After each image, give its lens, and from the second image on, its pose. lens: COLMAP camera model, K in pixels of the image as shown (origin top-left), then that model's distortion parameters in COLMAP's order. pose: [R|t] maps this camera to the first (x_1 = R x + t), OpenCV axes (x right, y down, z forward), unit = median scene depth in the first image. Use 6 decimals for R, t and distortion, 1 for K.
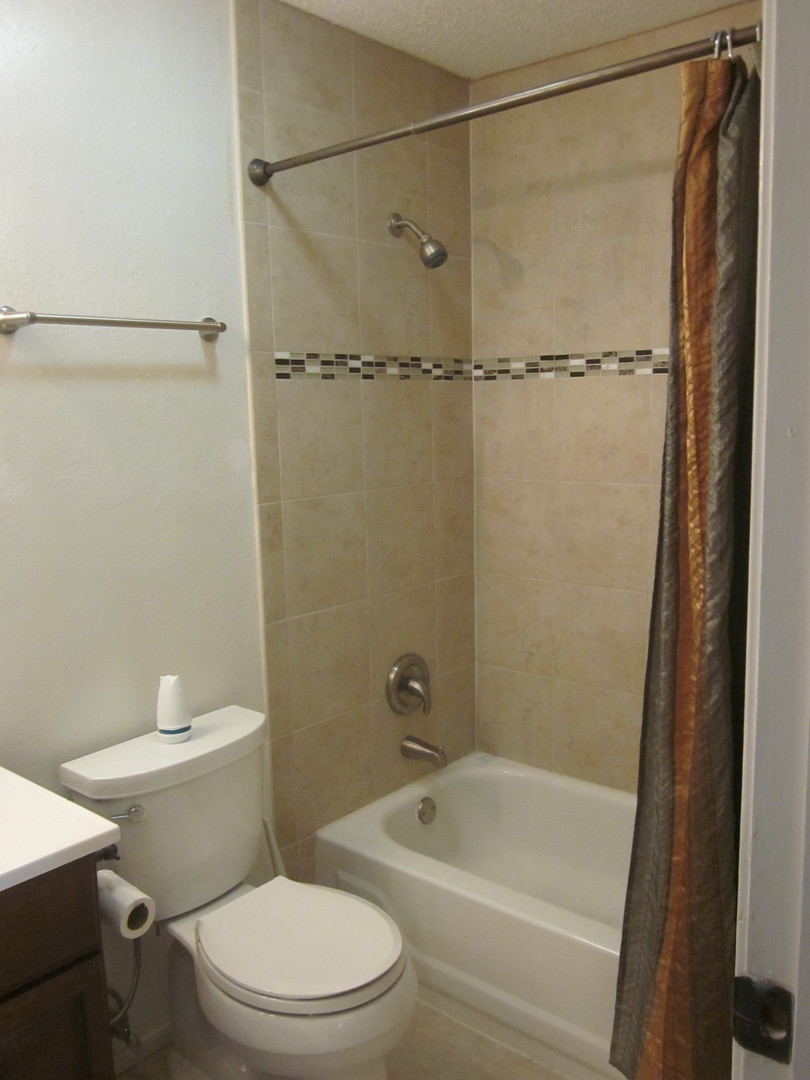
lens RADIAL K [[913.6, 0, 404.1], [0, 913.6, 538.5], [0, 0, 1]] dist [-0.034949, 0.011402]
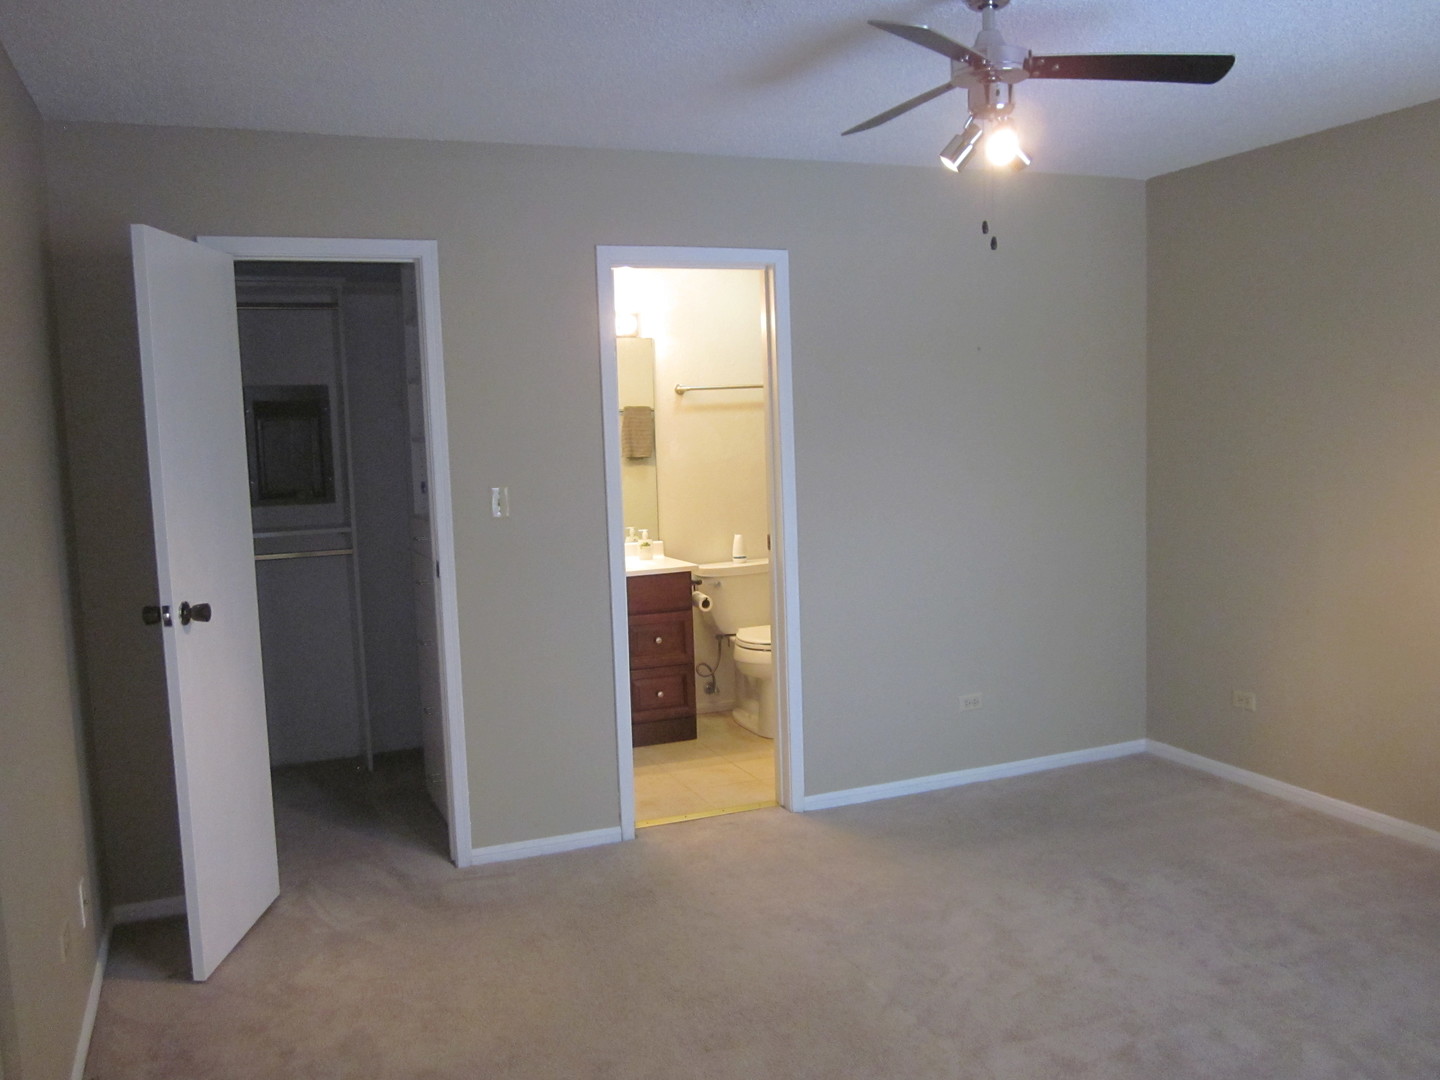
lens RADIAL K [[1218.1, 0, 719.4], [0, 1218.1, 540.6], [0, 0, 1]] dist [-0.034949, 0.011402]
pose [[0.892345, 0.033980, -0.450074, 1.078371], [-0.049369, 0.998527, -0.022493, 0.230870], [0.448647, 0.042291, 0.892708, -1.770122]]
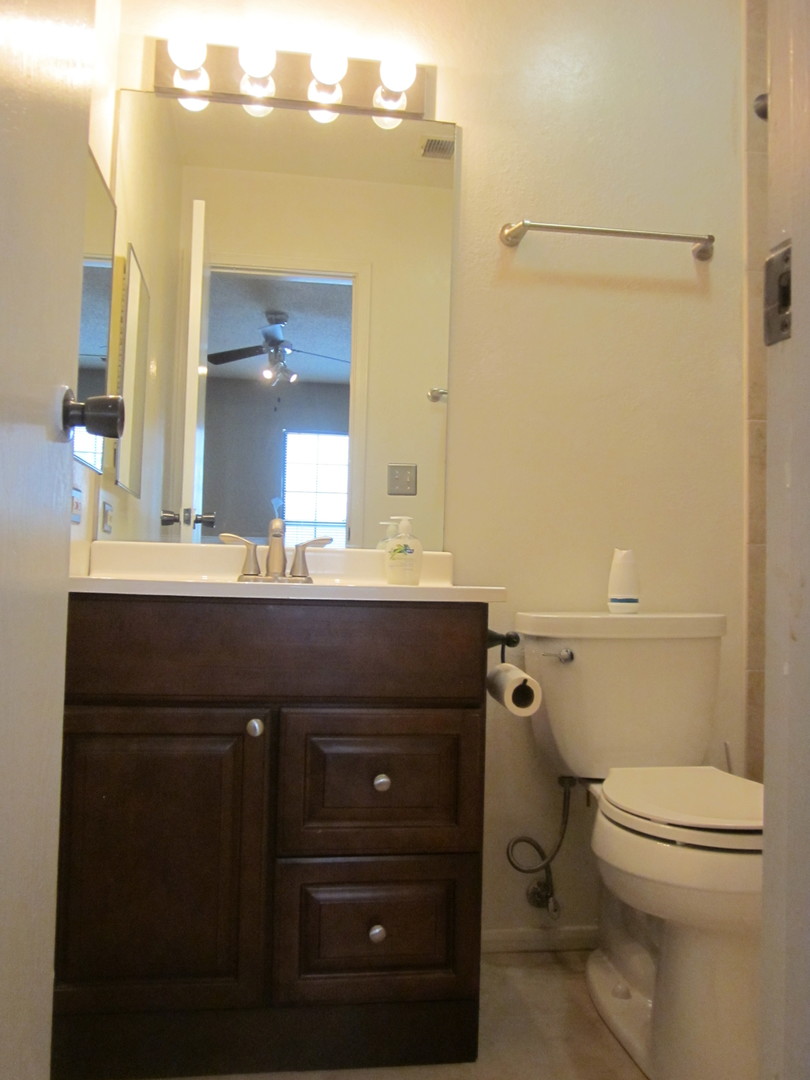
lens RADIAL K [[913.6, 0, 403.5], [0, 913.6, 541.5], [0, 0, 1]] dist [-0.034949, 0.011402]
pose [[0.756906, 0.012567, -0.653402, 0.225065], [-0.132678, 0.981949, -0.134809, 0.304924], [0.639913, 0.188730, 0.744911, 0.057559]]
